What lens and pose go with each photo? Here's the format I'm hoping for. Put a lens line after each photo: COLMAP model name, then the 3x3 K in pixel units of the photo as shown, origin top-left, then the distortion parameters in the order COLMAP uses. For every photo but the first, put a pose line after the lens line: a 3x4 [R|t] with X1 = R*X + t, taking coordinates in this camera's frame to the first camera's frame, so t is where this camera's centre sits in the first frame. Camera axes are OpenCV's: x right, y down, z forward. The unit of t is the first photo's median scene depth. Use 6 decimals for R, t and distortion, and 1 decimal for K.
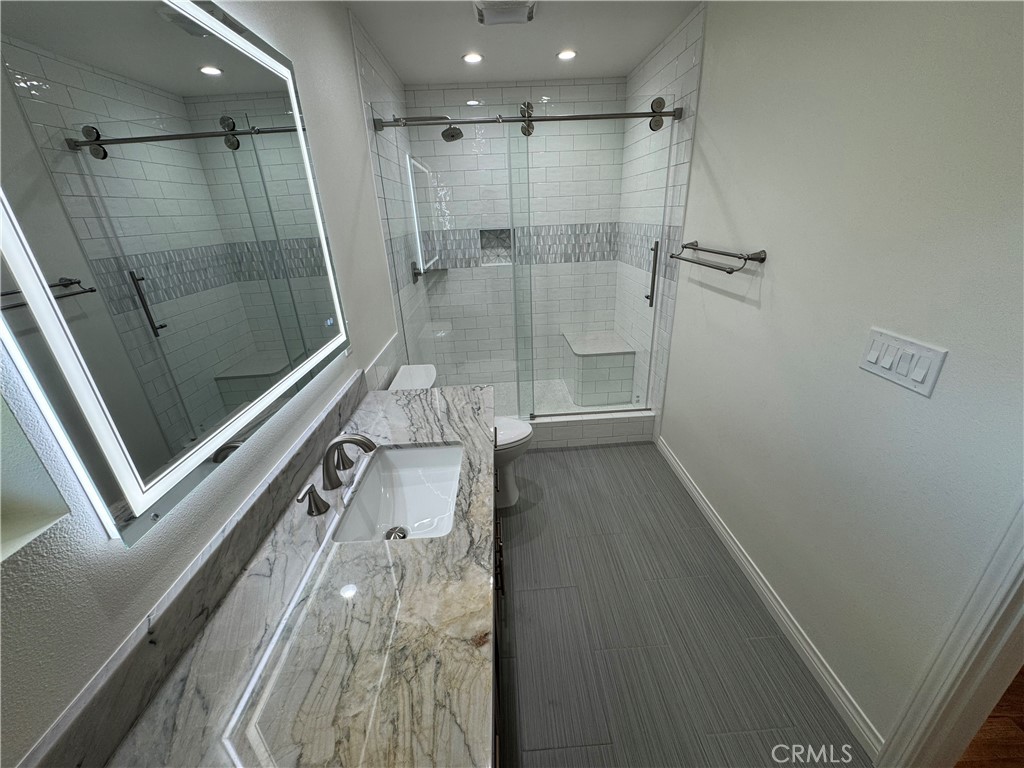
lens RADIAL K [[407.7, 0, 509.2], [0, 407.7, 378.1], [0, 0, 1]] dist [-0.003808, 0.000343]
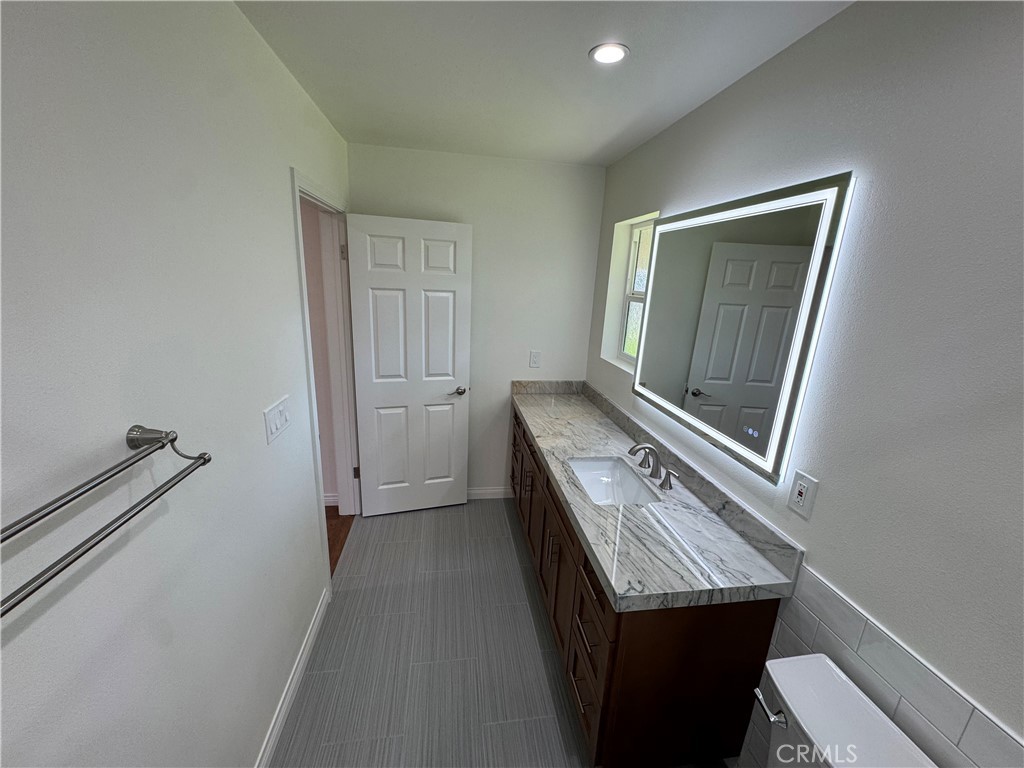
lens RADIAL K [[407.7, 0, 513.7], [0, 407.7, 389.7], [0, 0, 1]] dist [-0.003808, 0.000343]
pose [[-0.992222, 0.026925, -0.121531, 0.236184], [-0.054281, 0.785020, 0.617088, -0.755658], [0.112019, 0.618886, -0.777452, 1.558783]]
